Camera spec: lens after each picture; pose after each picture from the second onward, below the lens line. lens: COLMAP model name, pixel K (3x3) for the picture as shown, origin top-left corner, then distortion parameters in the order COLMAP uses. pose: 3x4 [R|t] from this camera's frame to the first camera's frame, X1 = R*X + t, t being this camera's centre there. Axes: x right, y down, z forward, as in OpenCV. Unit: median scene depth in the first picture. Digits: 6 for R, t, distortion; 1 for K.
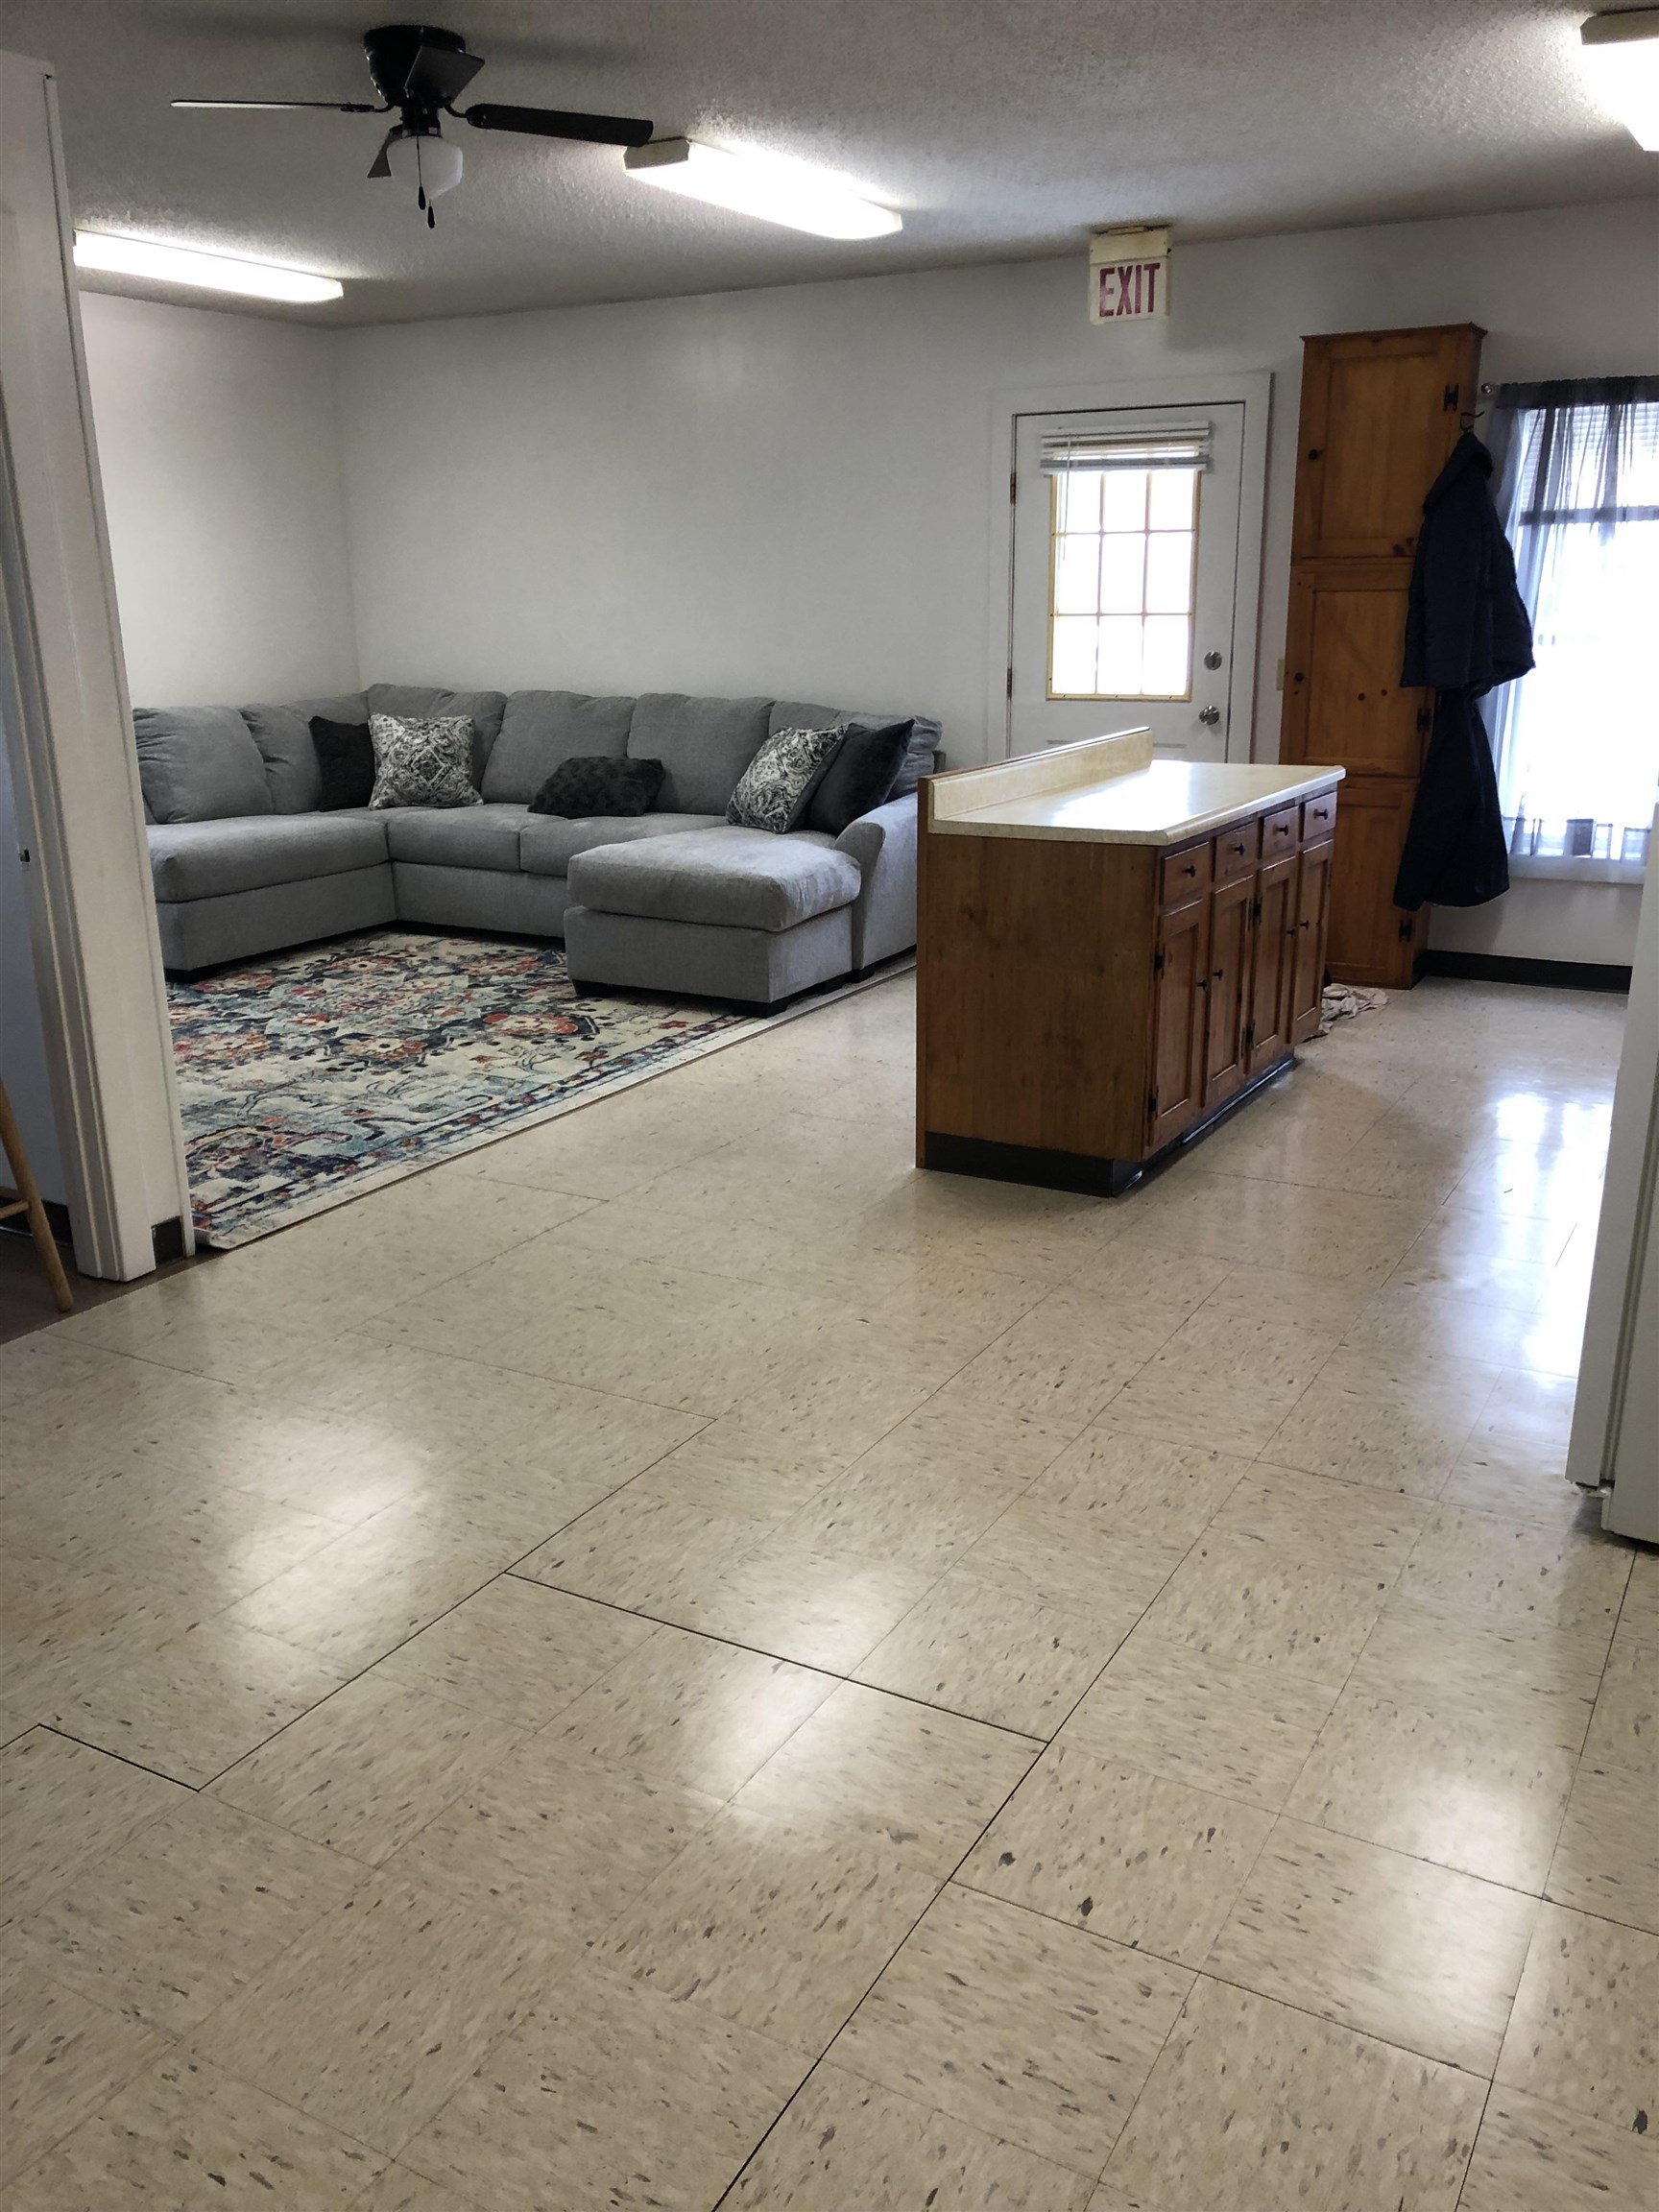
lens RADIAL K [[1807.2, 0, 846.7], [0, 1807.2, 1114.3], [0, 0, 1]] dist [0.103065, -0.201432]
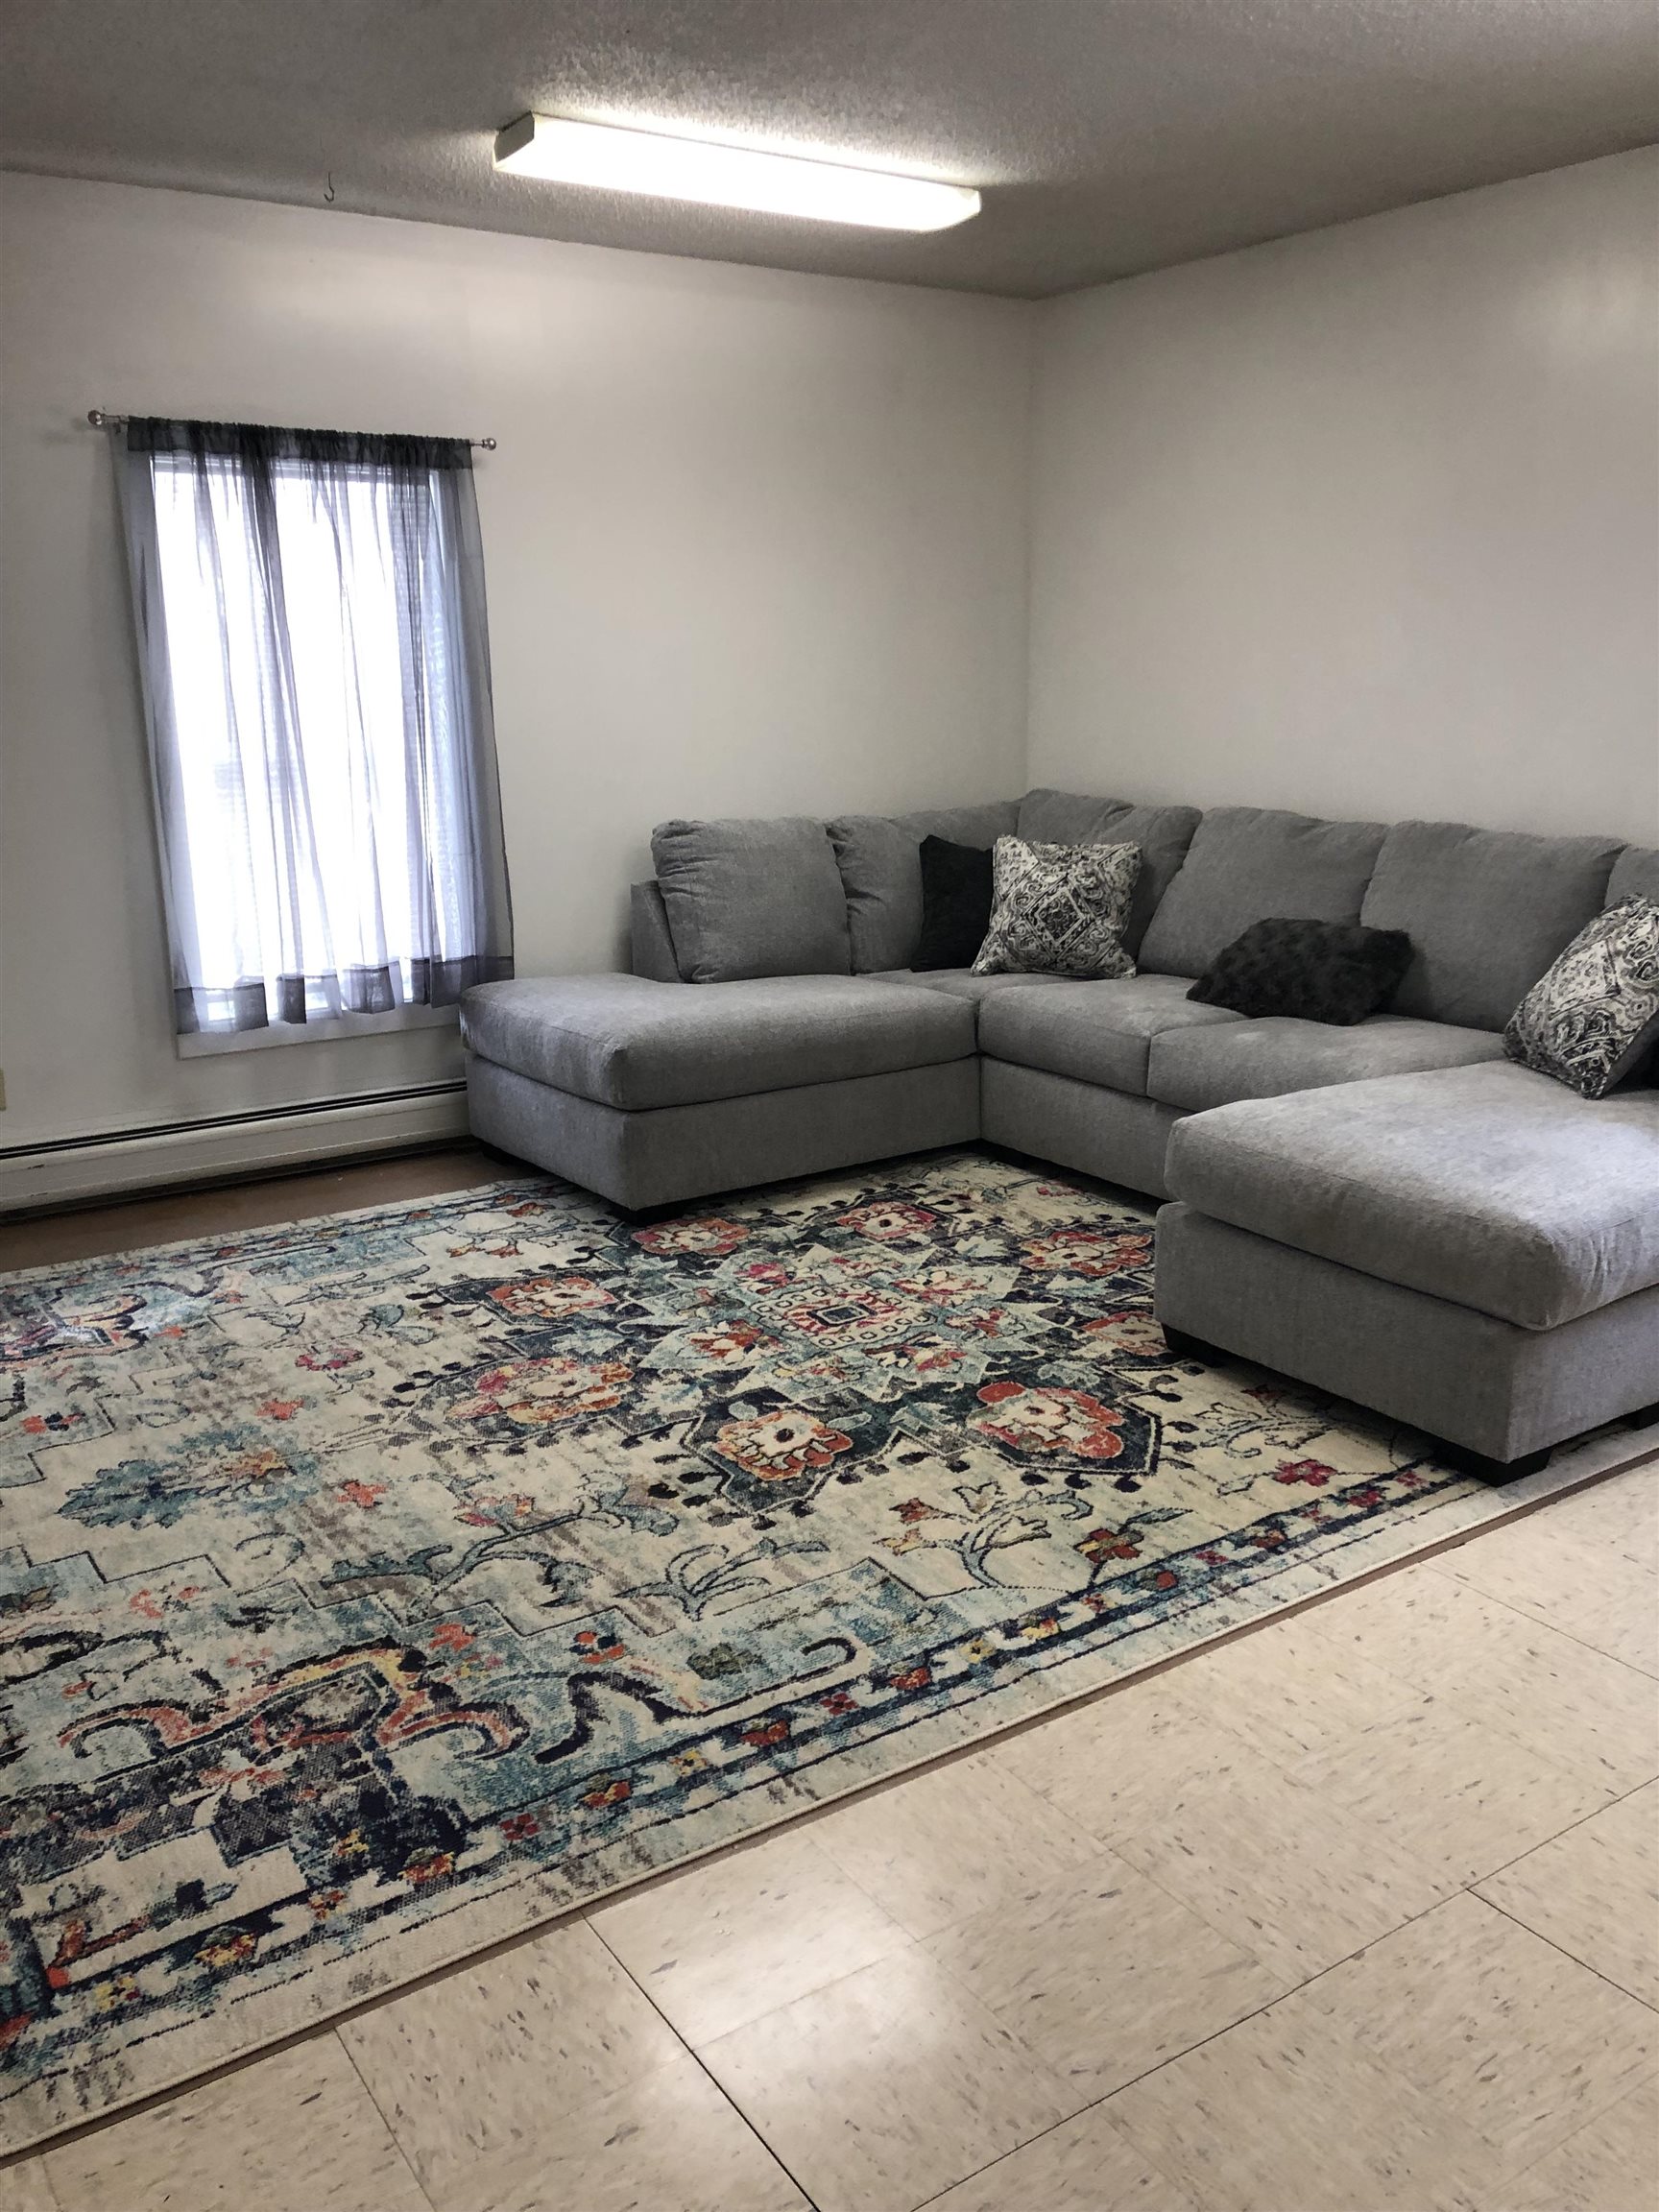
lens RADIAL K [[1807.2, 0, 846.7], [0, 1807.2, 1114.3], [0, 0, 1]] dist [0.103065, -0.201432]
pose [[0.890646, 0.113523, -0.440297, 0.007159], [-0.128208, 0.991741, -0.003639, -0.134328], [0.436248, 0.059691, 0.897845, 0.462144]]
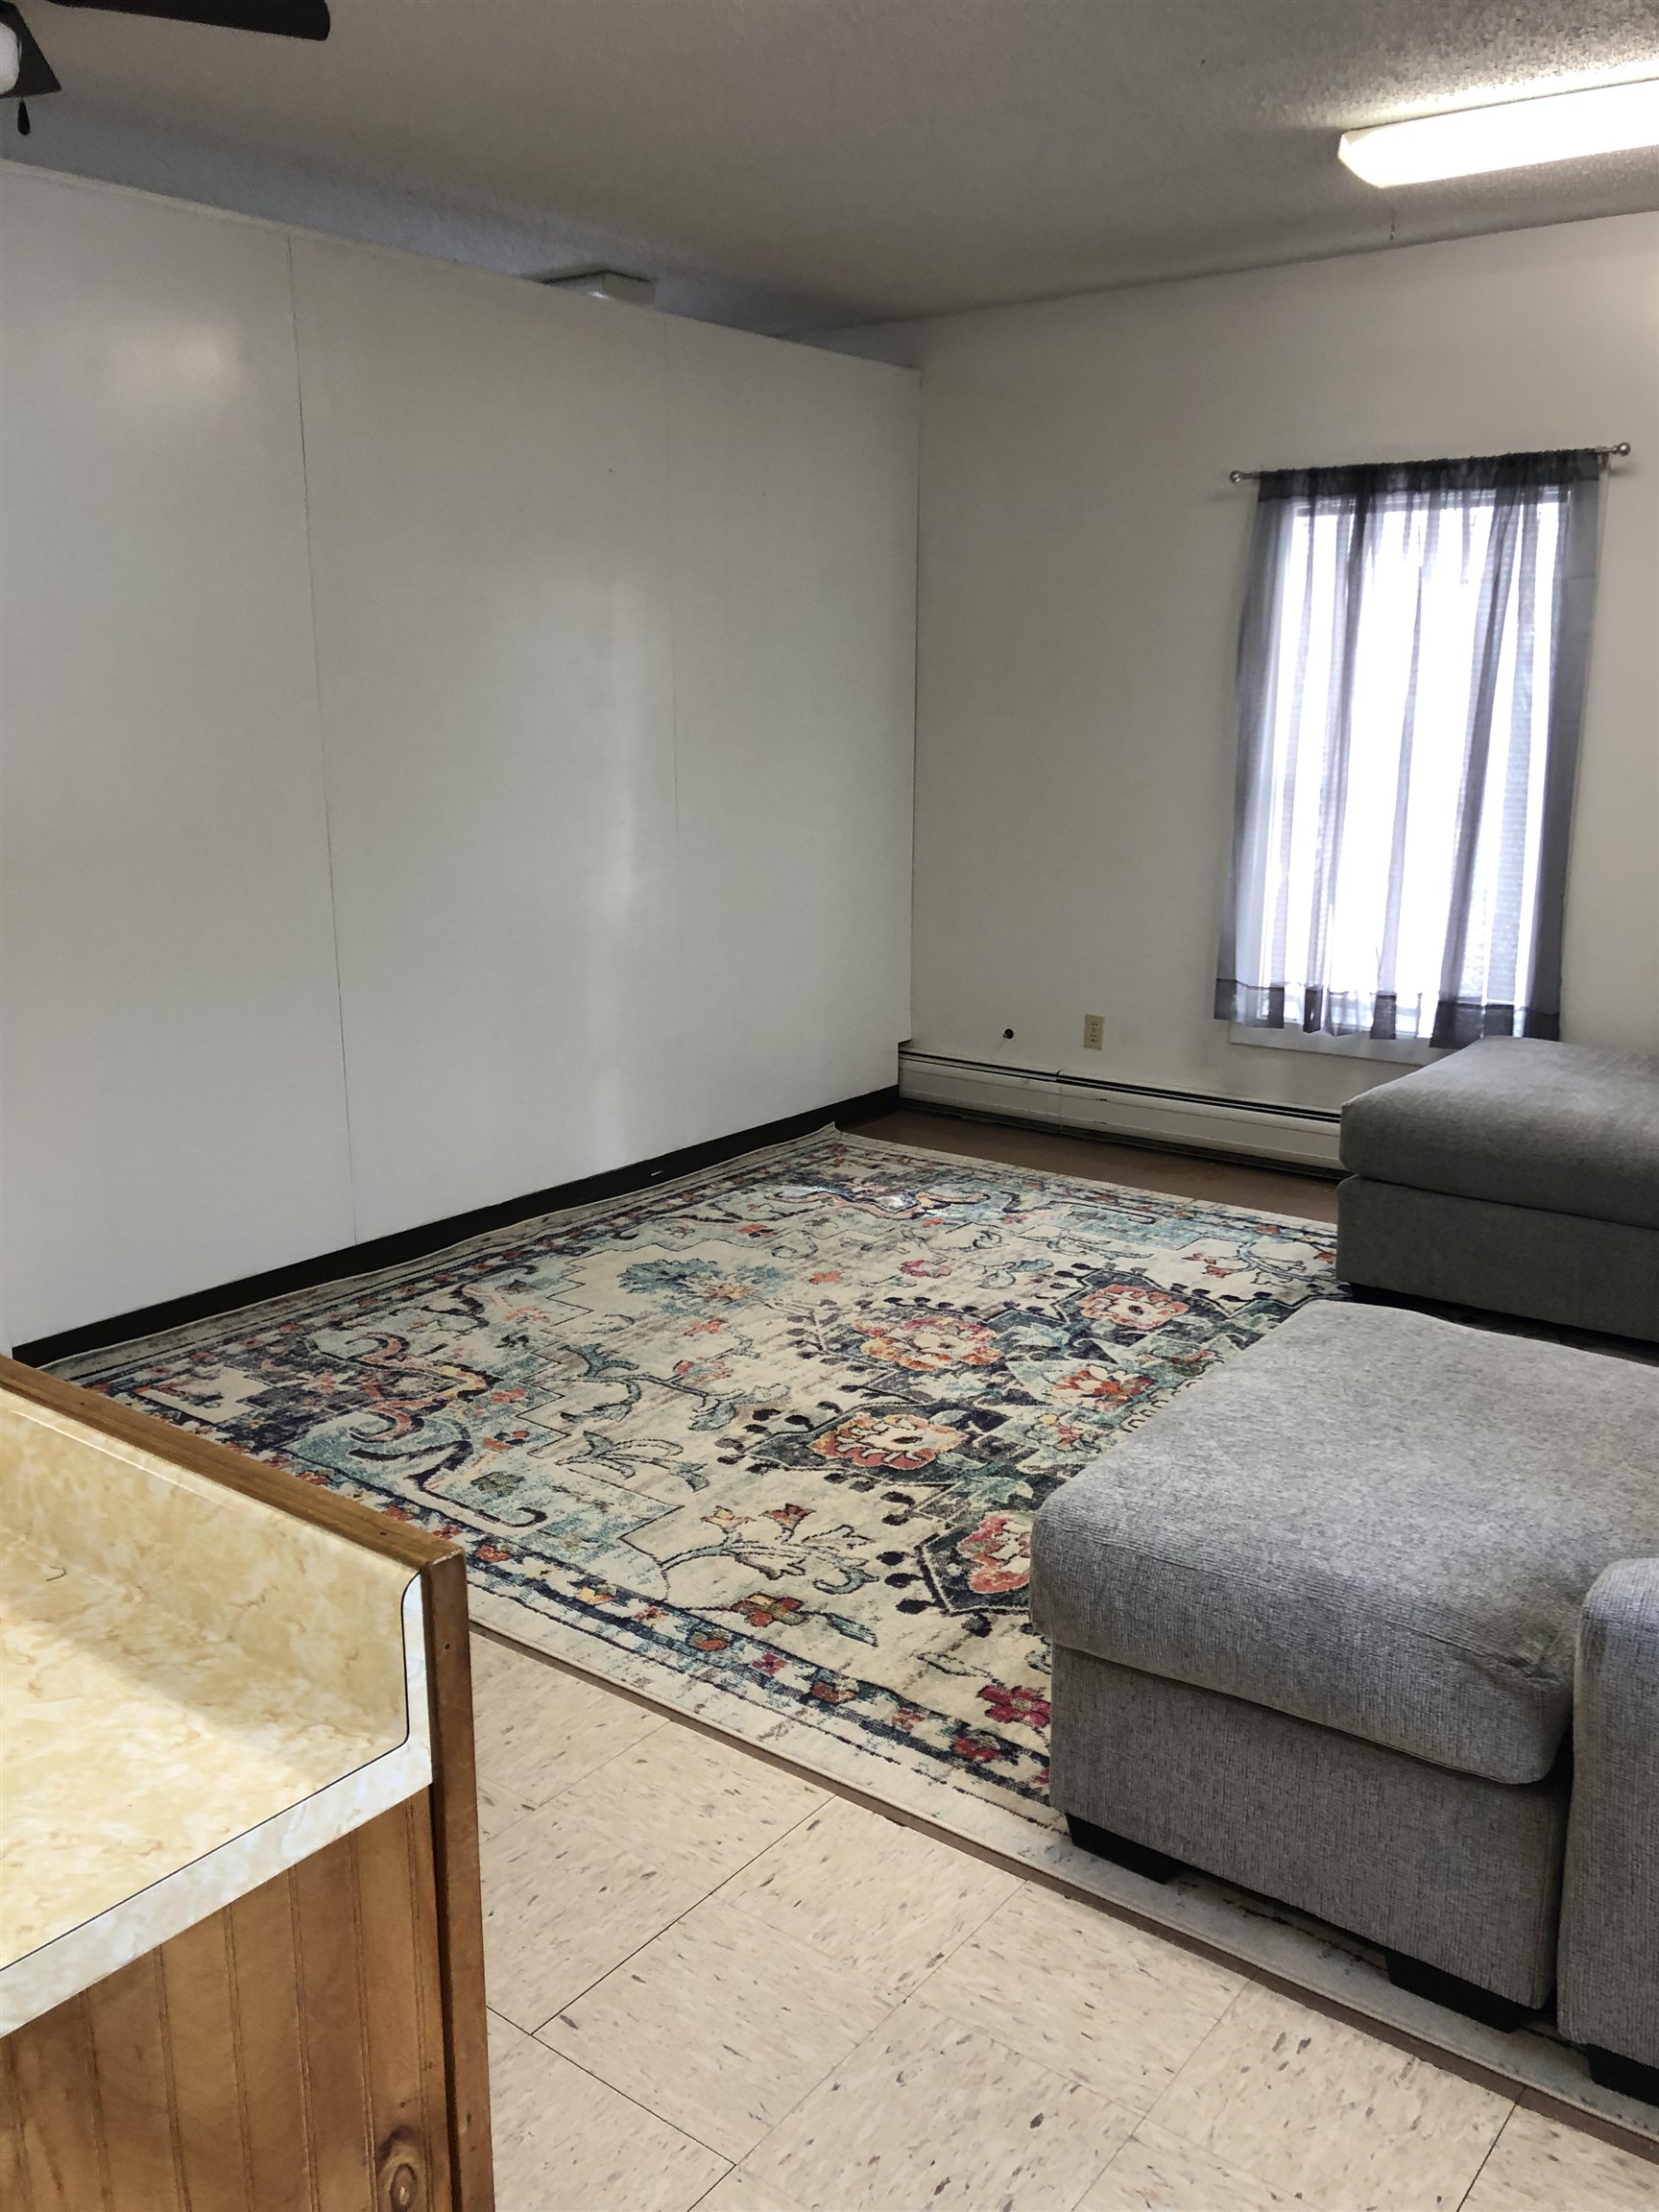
lens RADIAL K [[1838.0, 0, 870.4], [0, 1838.0, 1105.5], [0, 0, 1]] dist [0.108925, -0.209228]
pose [[-0.149348, 0.232597, -0.961038, 0.296321], [-0.278295, 0.922760, 0.266581, -0.286982], [0.948814, 0.307265, -0.073082, 0.958248]]
